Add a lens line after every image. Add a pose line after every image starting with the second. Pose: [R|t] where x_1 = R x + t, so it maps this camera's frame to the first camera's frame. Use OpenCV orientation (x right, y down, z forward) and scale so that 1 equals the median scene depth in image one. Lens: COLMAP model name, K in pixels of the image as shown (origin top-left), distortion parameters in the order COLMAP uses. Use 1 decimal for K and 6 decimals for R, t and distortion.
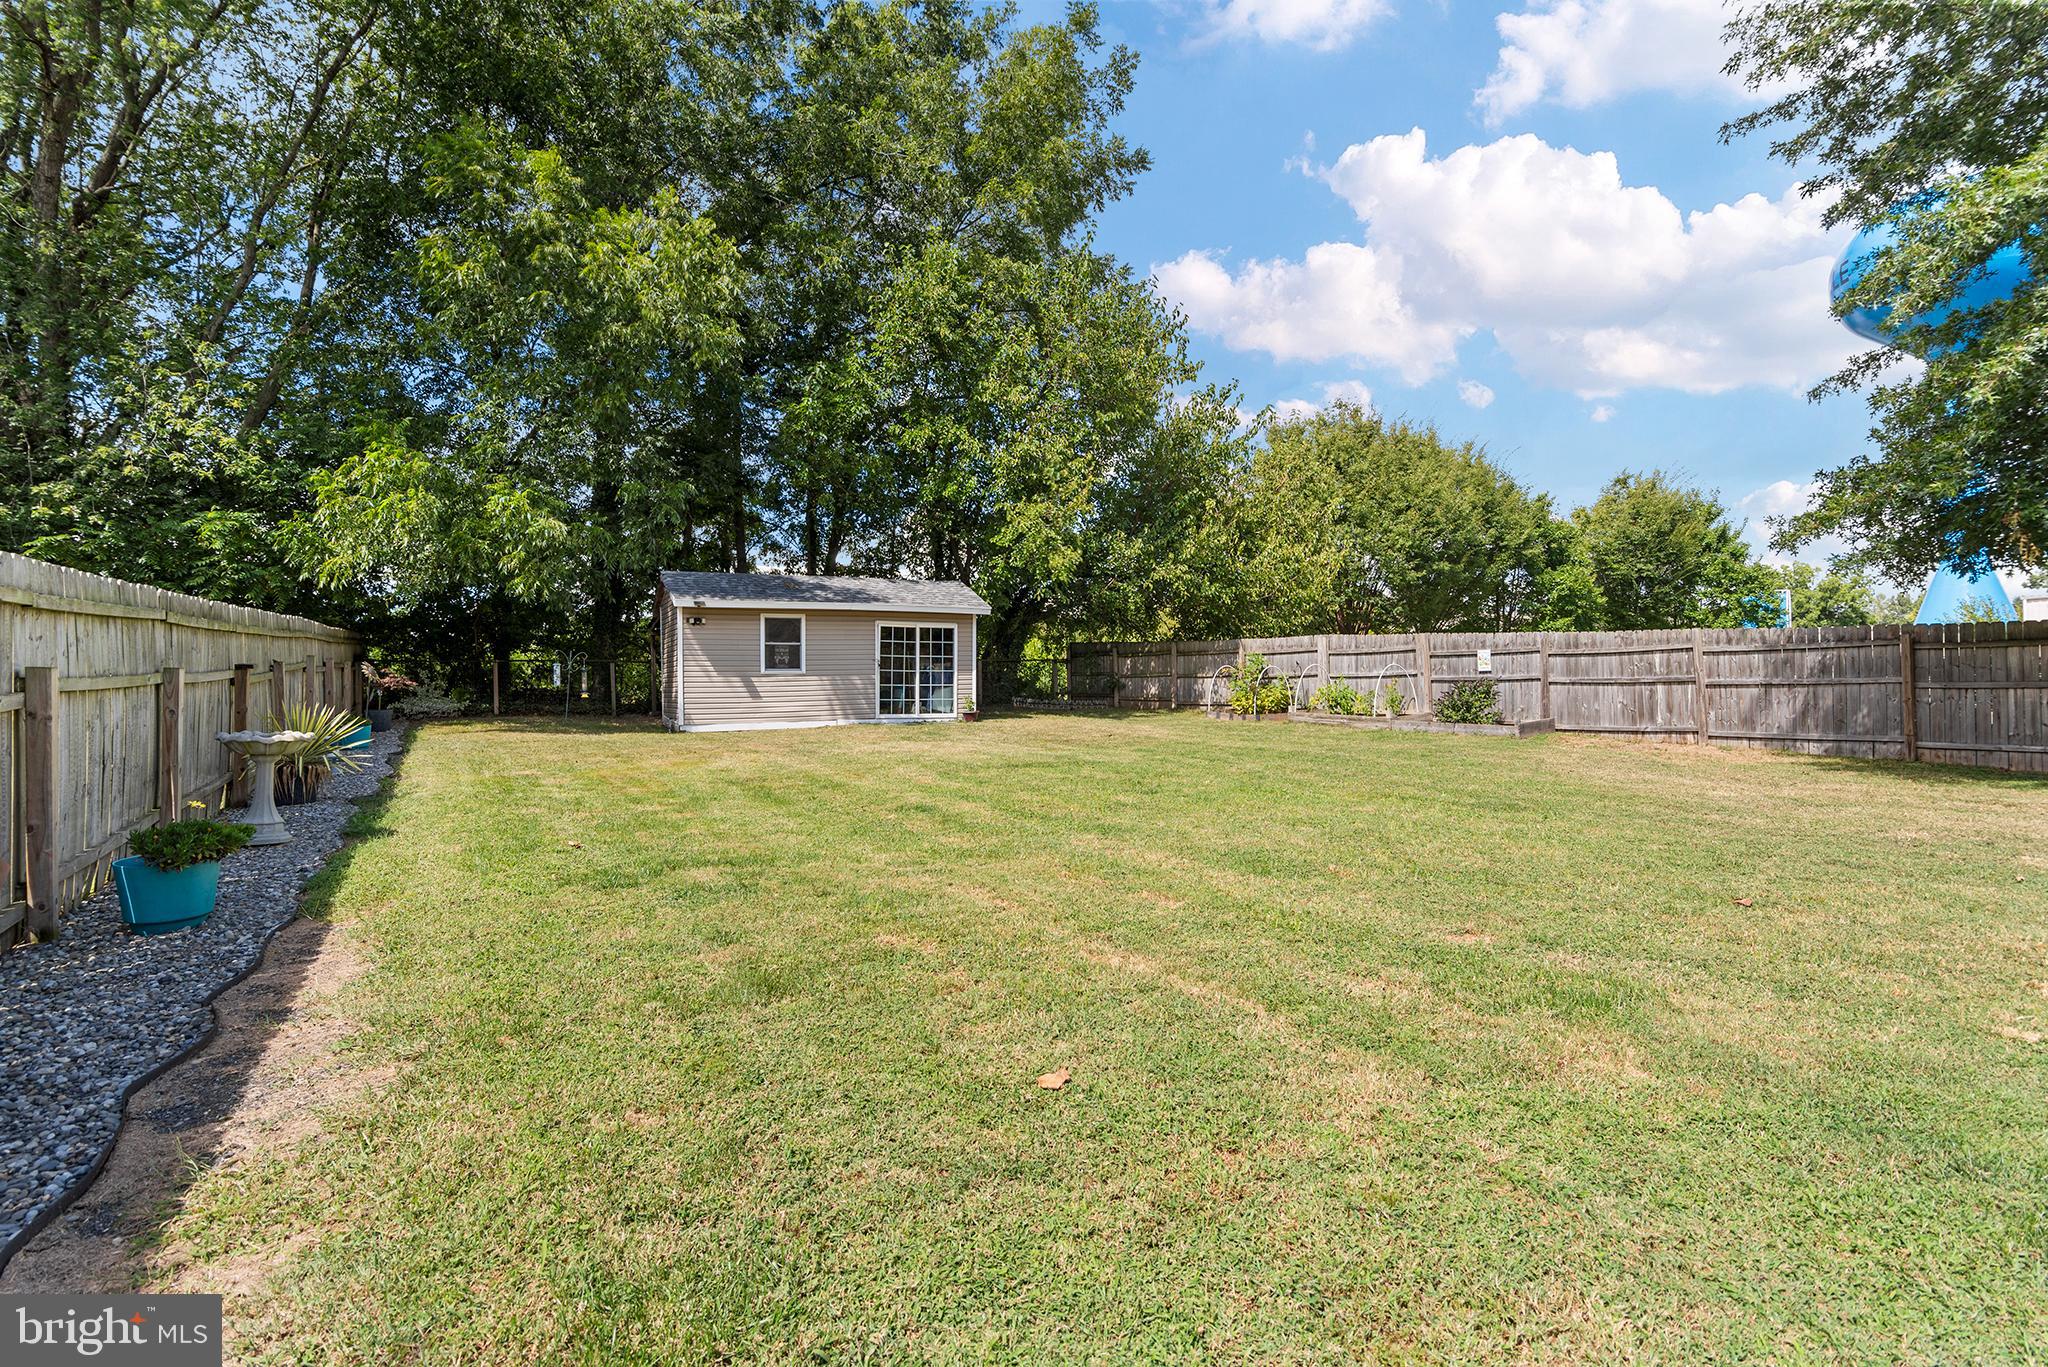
lens RADIAL K [[1008.0, 0, 994.3], [0, 1008.0, 700.2], [0, 0, 1]] dist [0.000740, 0.001147]
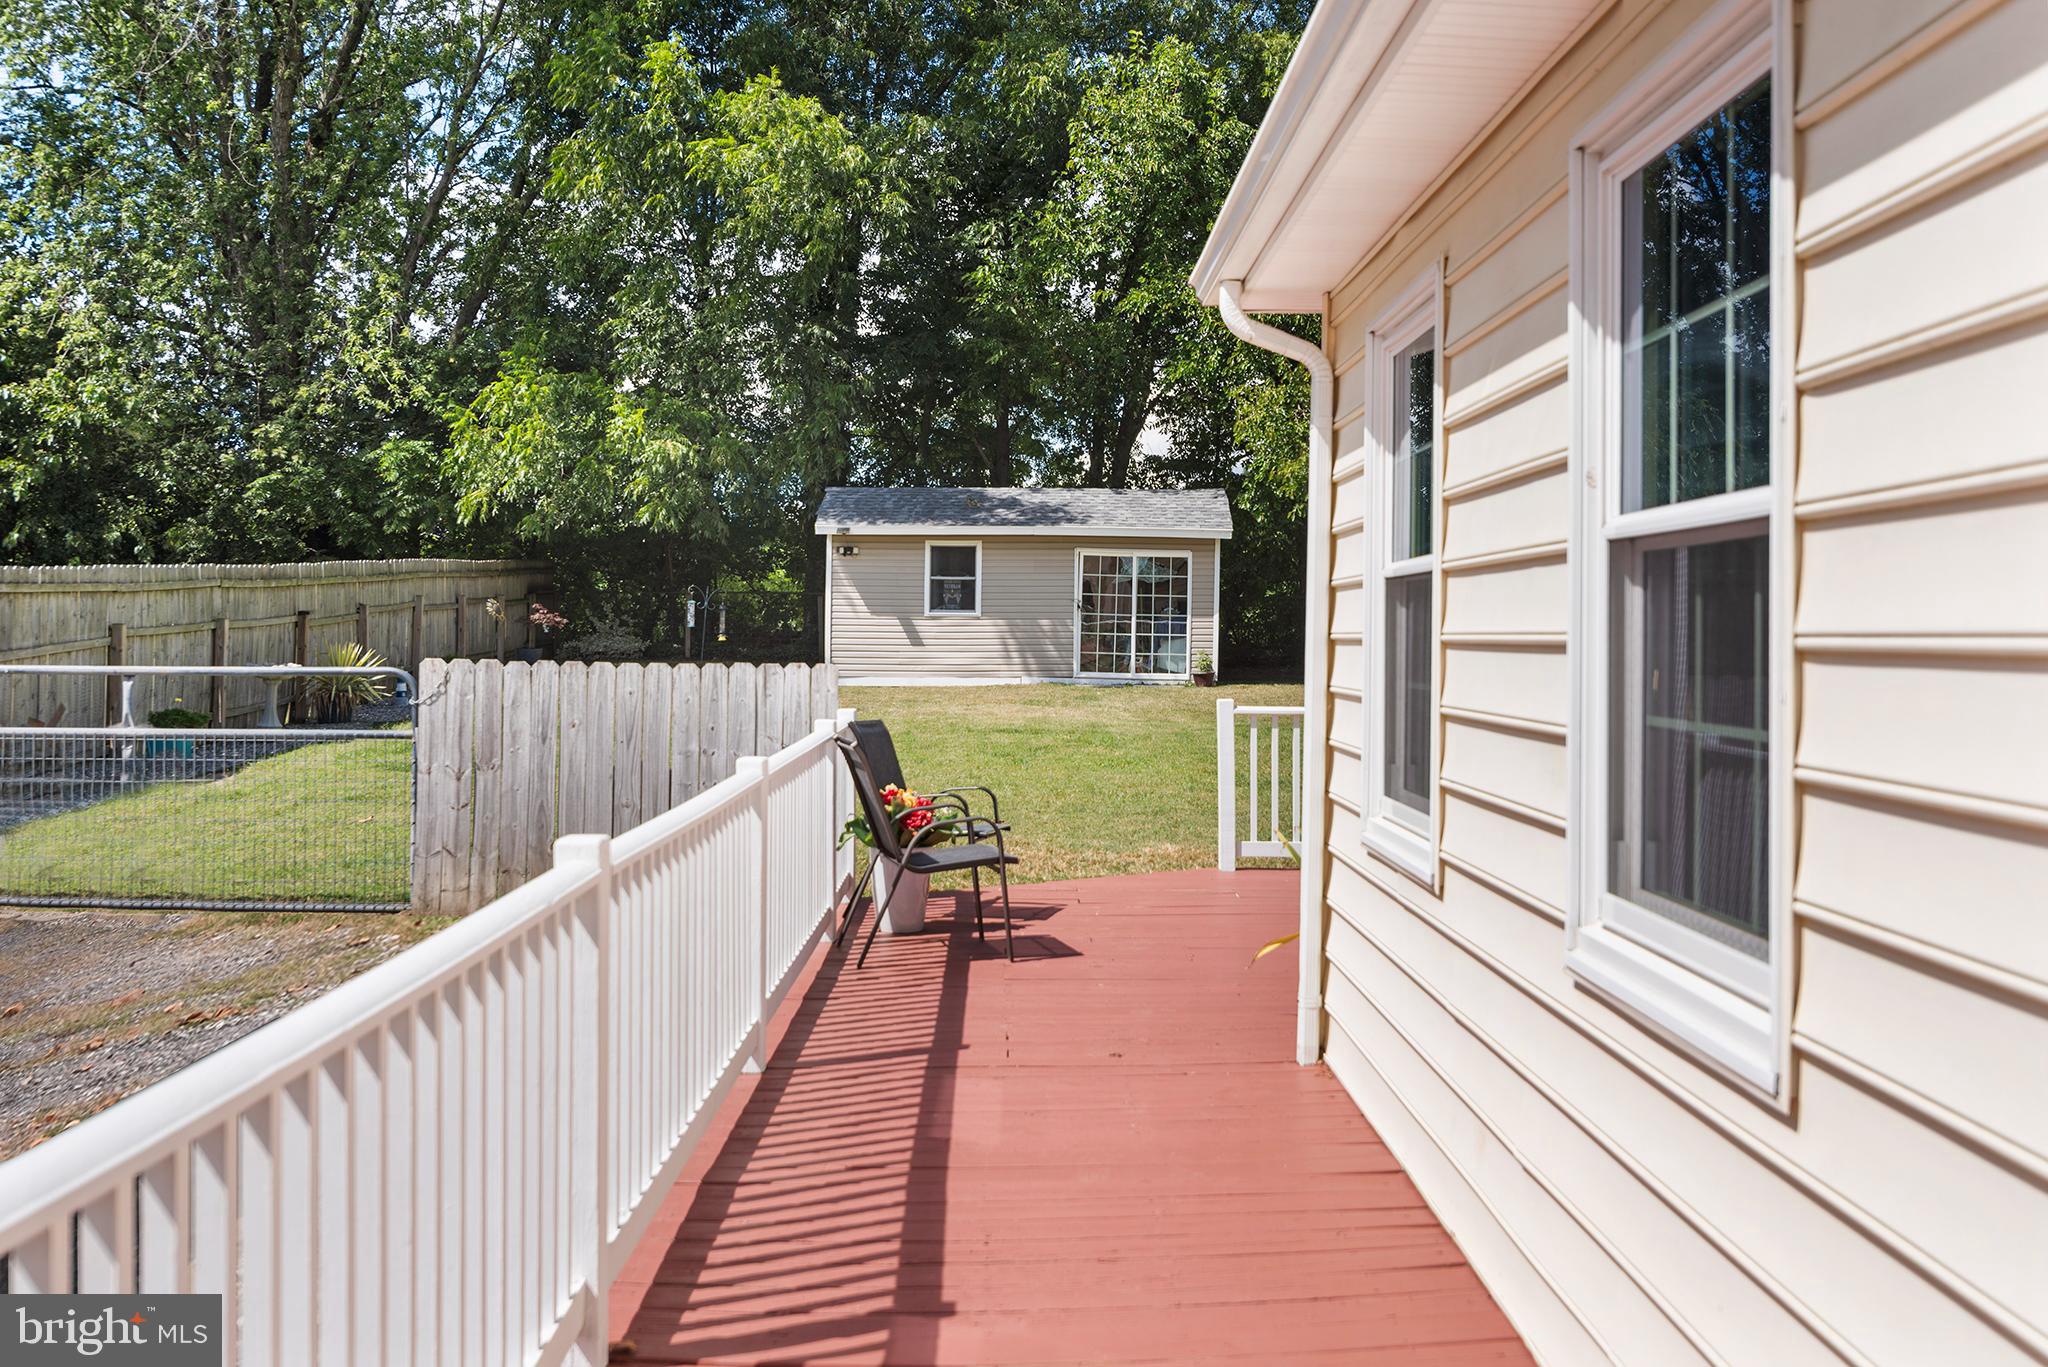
lens RADIAL K [[2016.3, 0, 1025.0], [0, 2016.3, 672.8], [0, 0, 1]] dist [-0.082704, 0.000000]
pose [[0.891179, 0.031606, -0.452549, 0.561189], [-0.025794, 0.999487, 0.019010, -0.013587], [0.452917, -0.005268, 0.891537, -0.384899]]
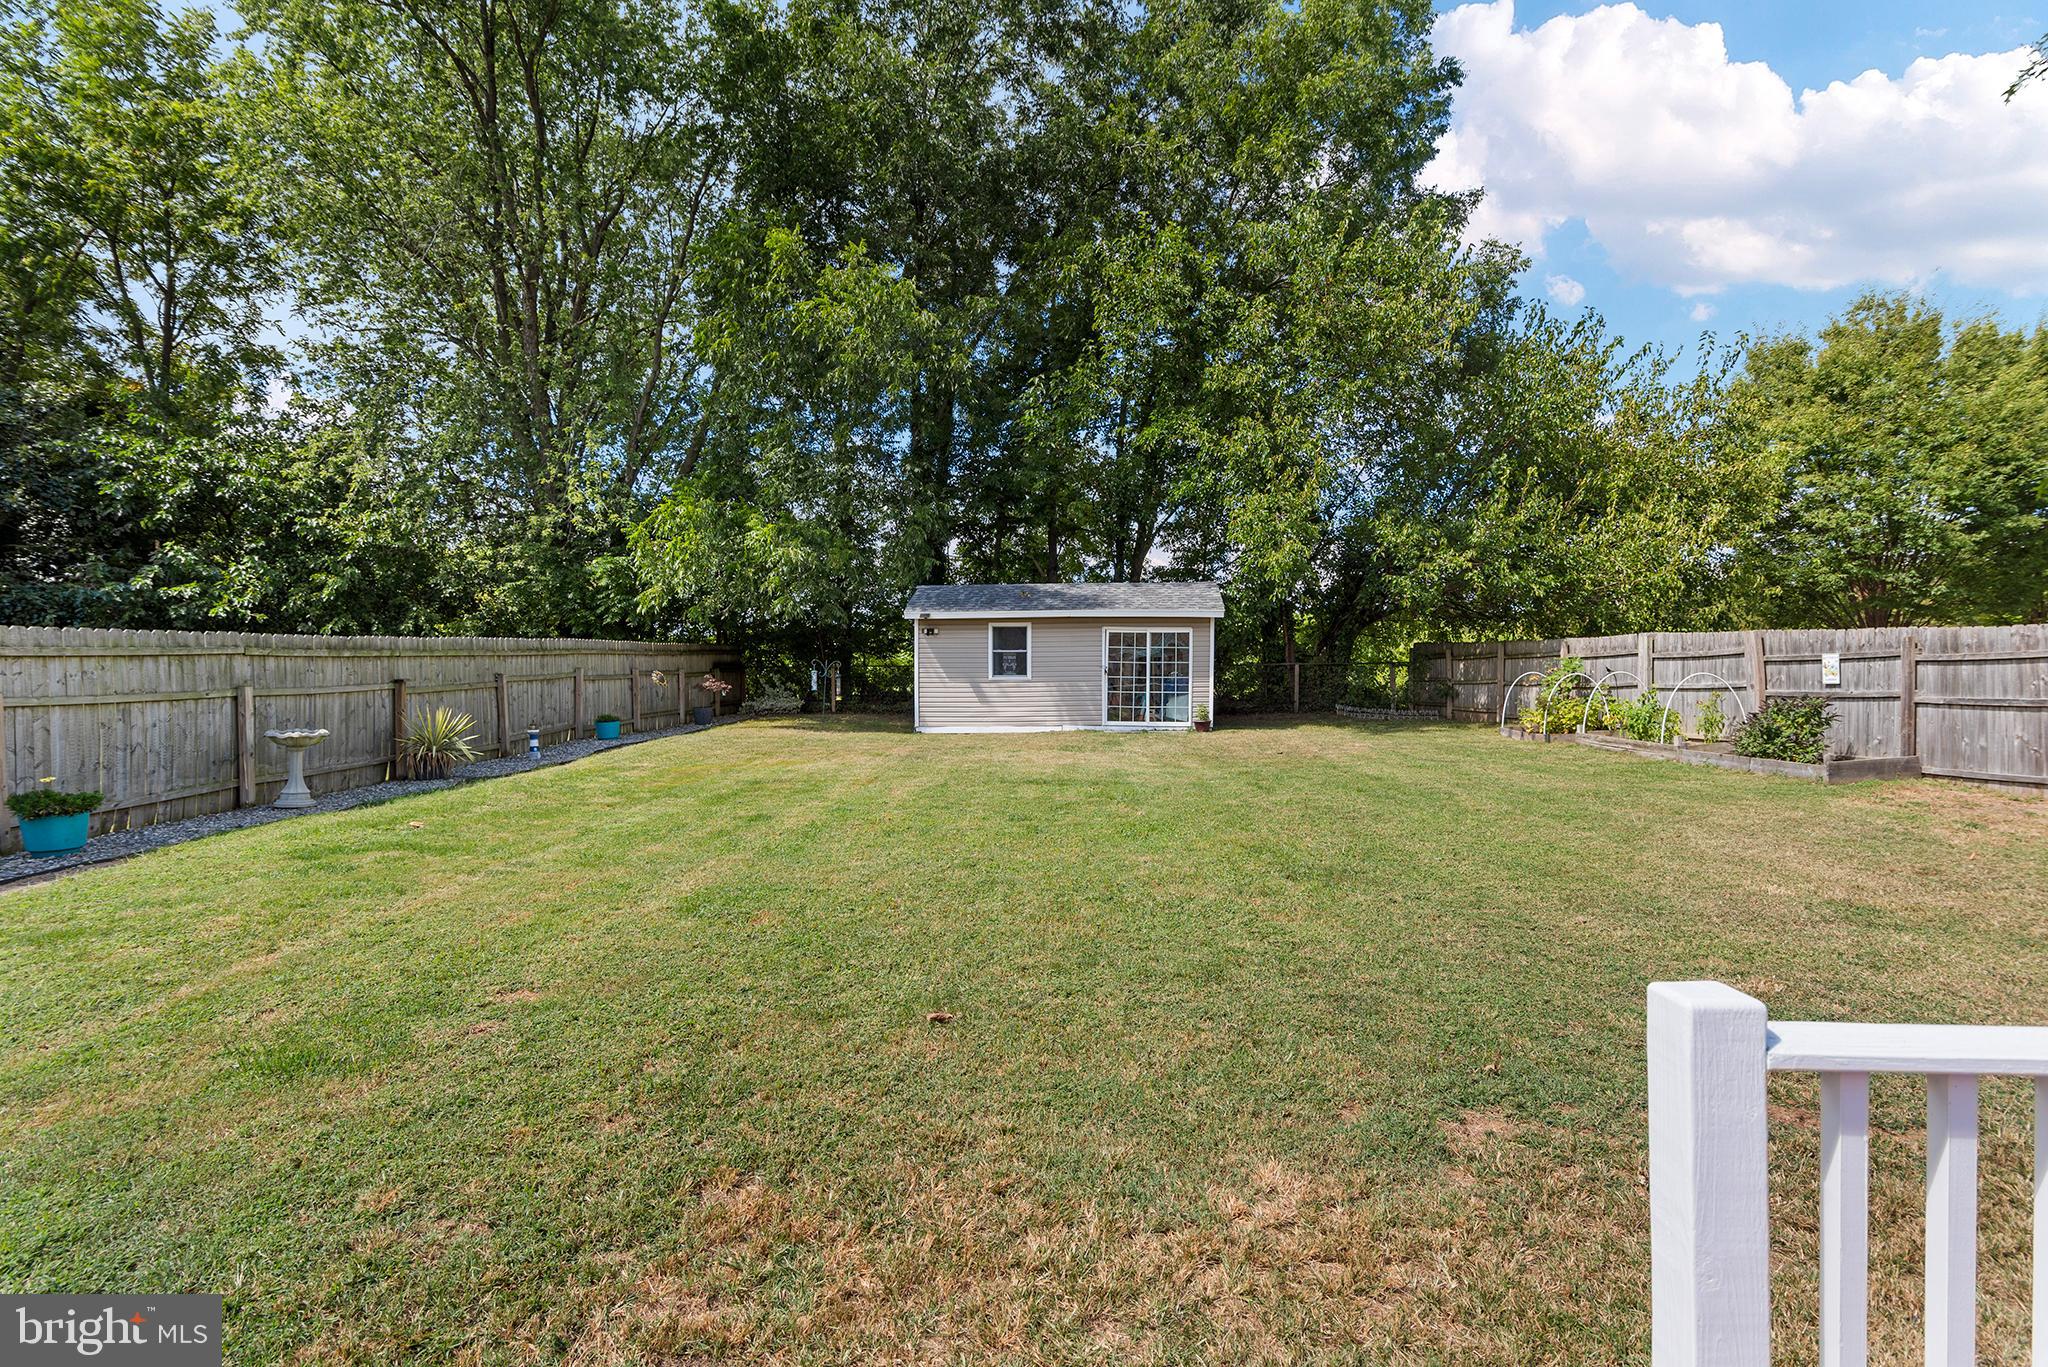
lens RADIAL K [[1008.0, 0, 1026.9], [0, 1008.0, 687.2], [0, 0, 1]] dist [0.000740, 0.001147]
pose [[0.863294, 0.010576, -0.504591, 0.335044], [-0.014918, 0.999878, -0.004566, -0.014301], [0.504482, 0.011469, 0.863346, 0.108093]]
